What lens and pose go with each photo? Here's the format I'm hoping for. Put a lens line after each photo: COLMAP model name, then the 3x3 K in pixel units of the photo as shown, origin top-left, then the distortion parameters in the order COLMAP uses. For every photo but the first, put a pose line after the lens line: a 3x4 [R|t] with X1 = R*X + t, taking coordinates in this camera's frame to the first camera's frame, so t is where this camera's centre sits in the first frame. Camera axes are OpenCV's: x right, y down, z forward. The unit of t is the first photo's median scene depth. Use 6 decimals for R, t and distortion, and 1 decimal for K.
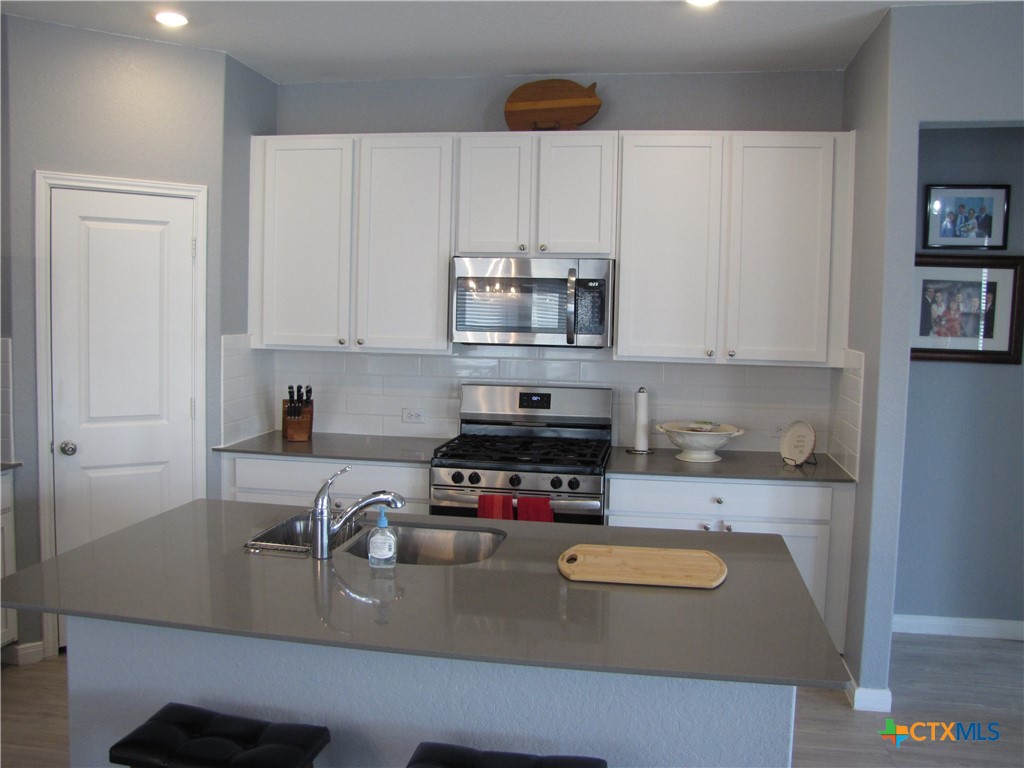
lens RADIAL K [[886.2, 0, 508.4], [0, 886.2, 378.4], [0, 0, 1]] dist [-0.187548, 0.185096]
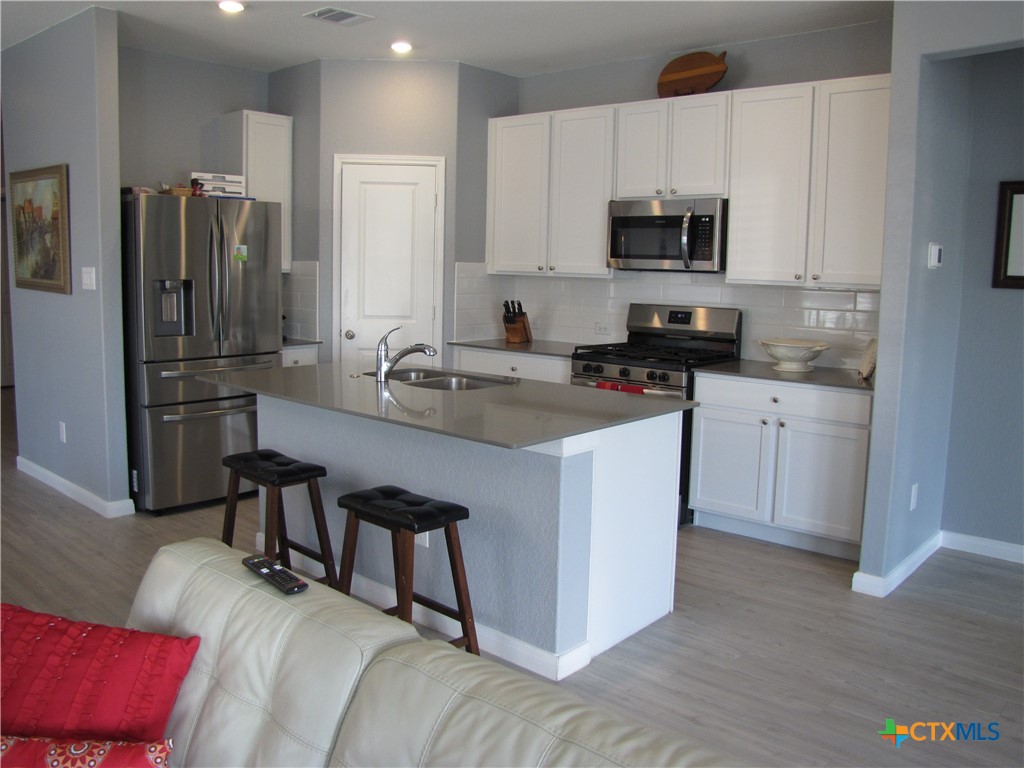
lens RADIAL K [[853.9, 0, 512.9], [0, 853.9, 378.5], [0, 0, 1]] dist [-0.189473, 0.158721]
pose [[0.849852, 0.065387, -0.522950, 0.487349], [-0.045014, 0.997653, 0.051588, 0.063835], [0.525096, -0.020302, 0.850801, -0.128554]]
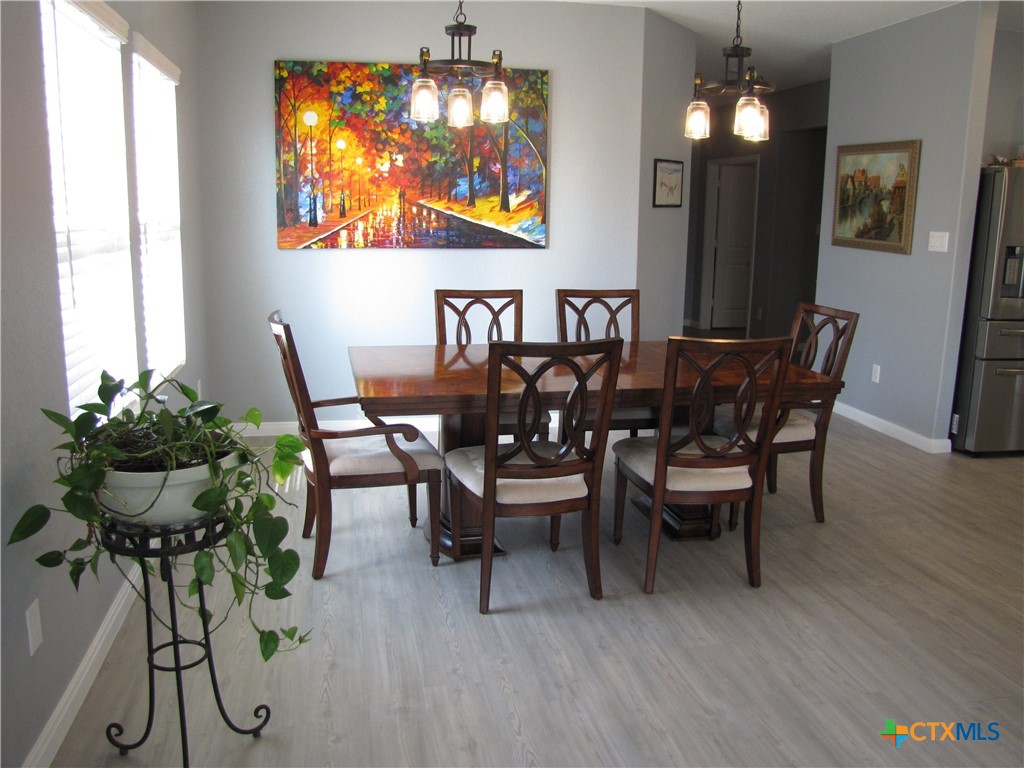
lens RADIAL K [[853.2, 0, 508.3], [0, 853.2, 378.6], [0, 0, 1]] dist [-0.189595, 0.161288]
pose [[0.359102, 0.167011, -0.918234, 0.361198], [-0.086448, 0.985581, 0.145452, 0.093446], [0.929286, 0.027148, 0.368362, -0.555212]]
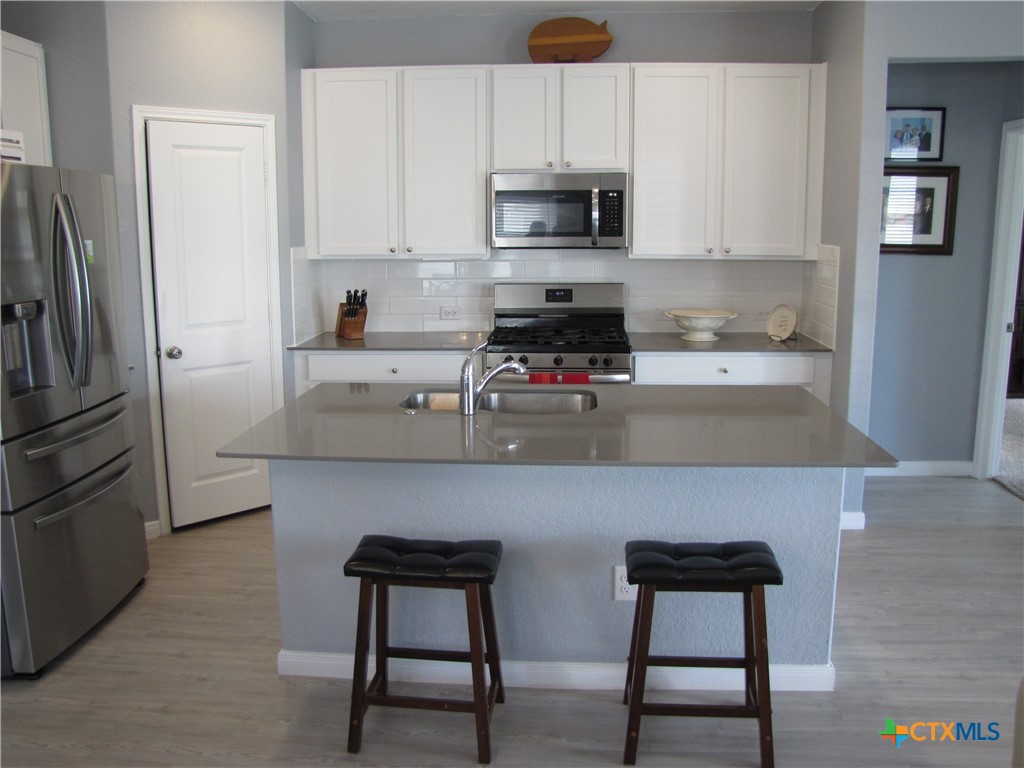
lens RADIAL K [[853.2, 0, 508.3], [0, 853.2, 378.6], [0, 0, 1]] dist [-0.189595, 0.161288]
pose [[0.994429, -0.044848, 0.095387, -0.161221], [0.034924, 0.994039, 0.103278, 0.016969], [-0.099450, -0.099371, 0.990068, -0.131843]]
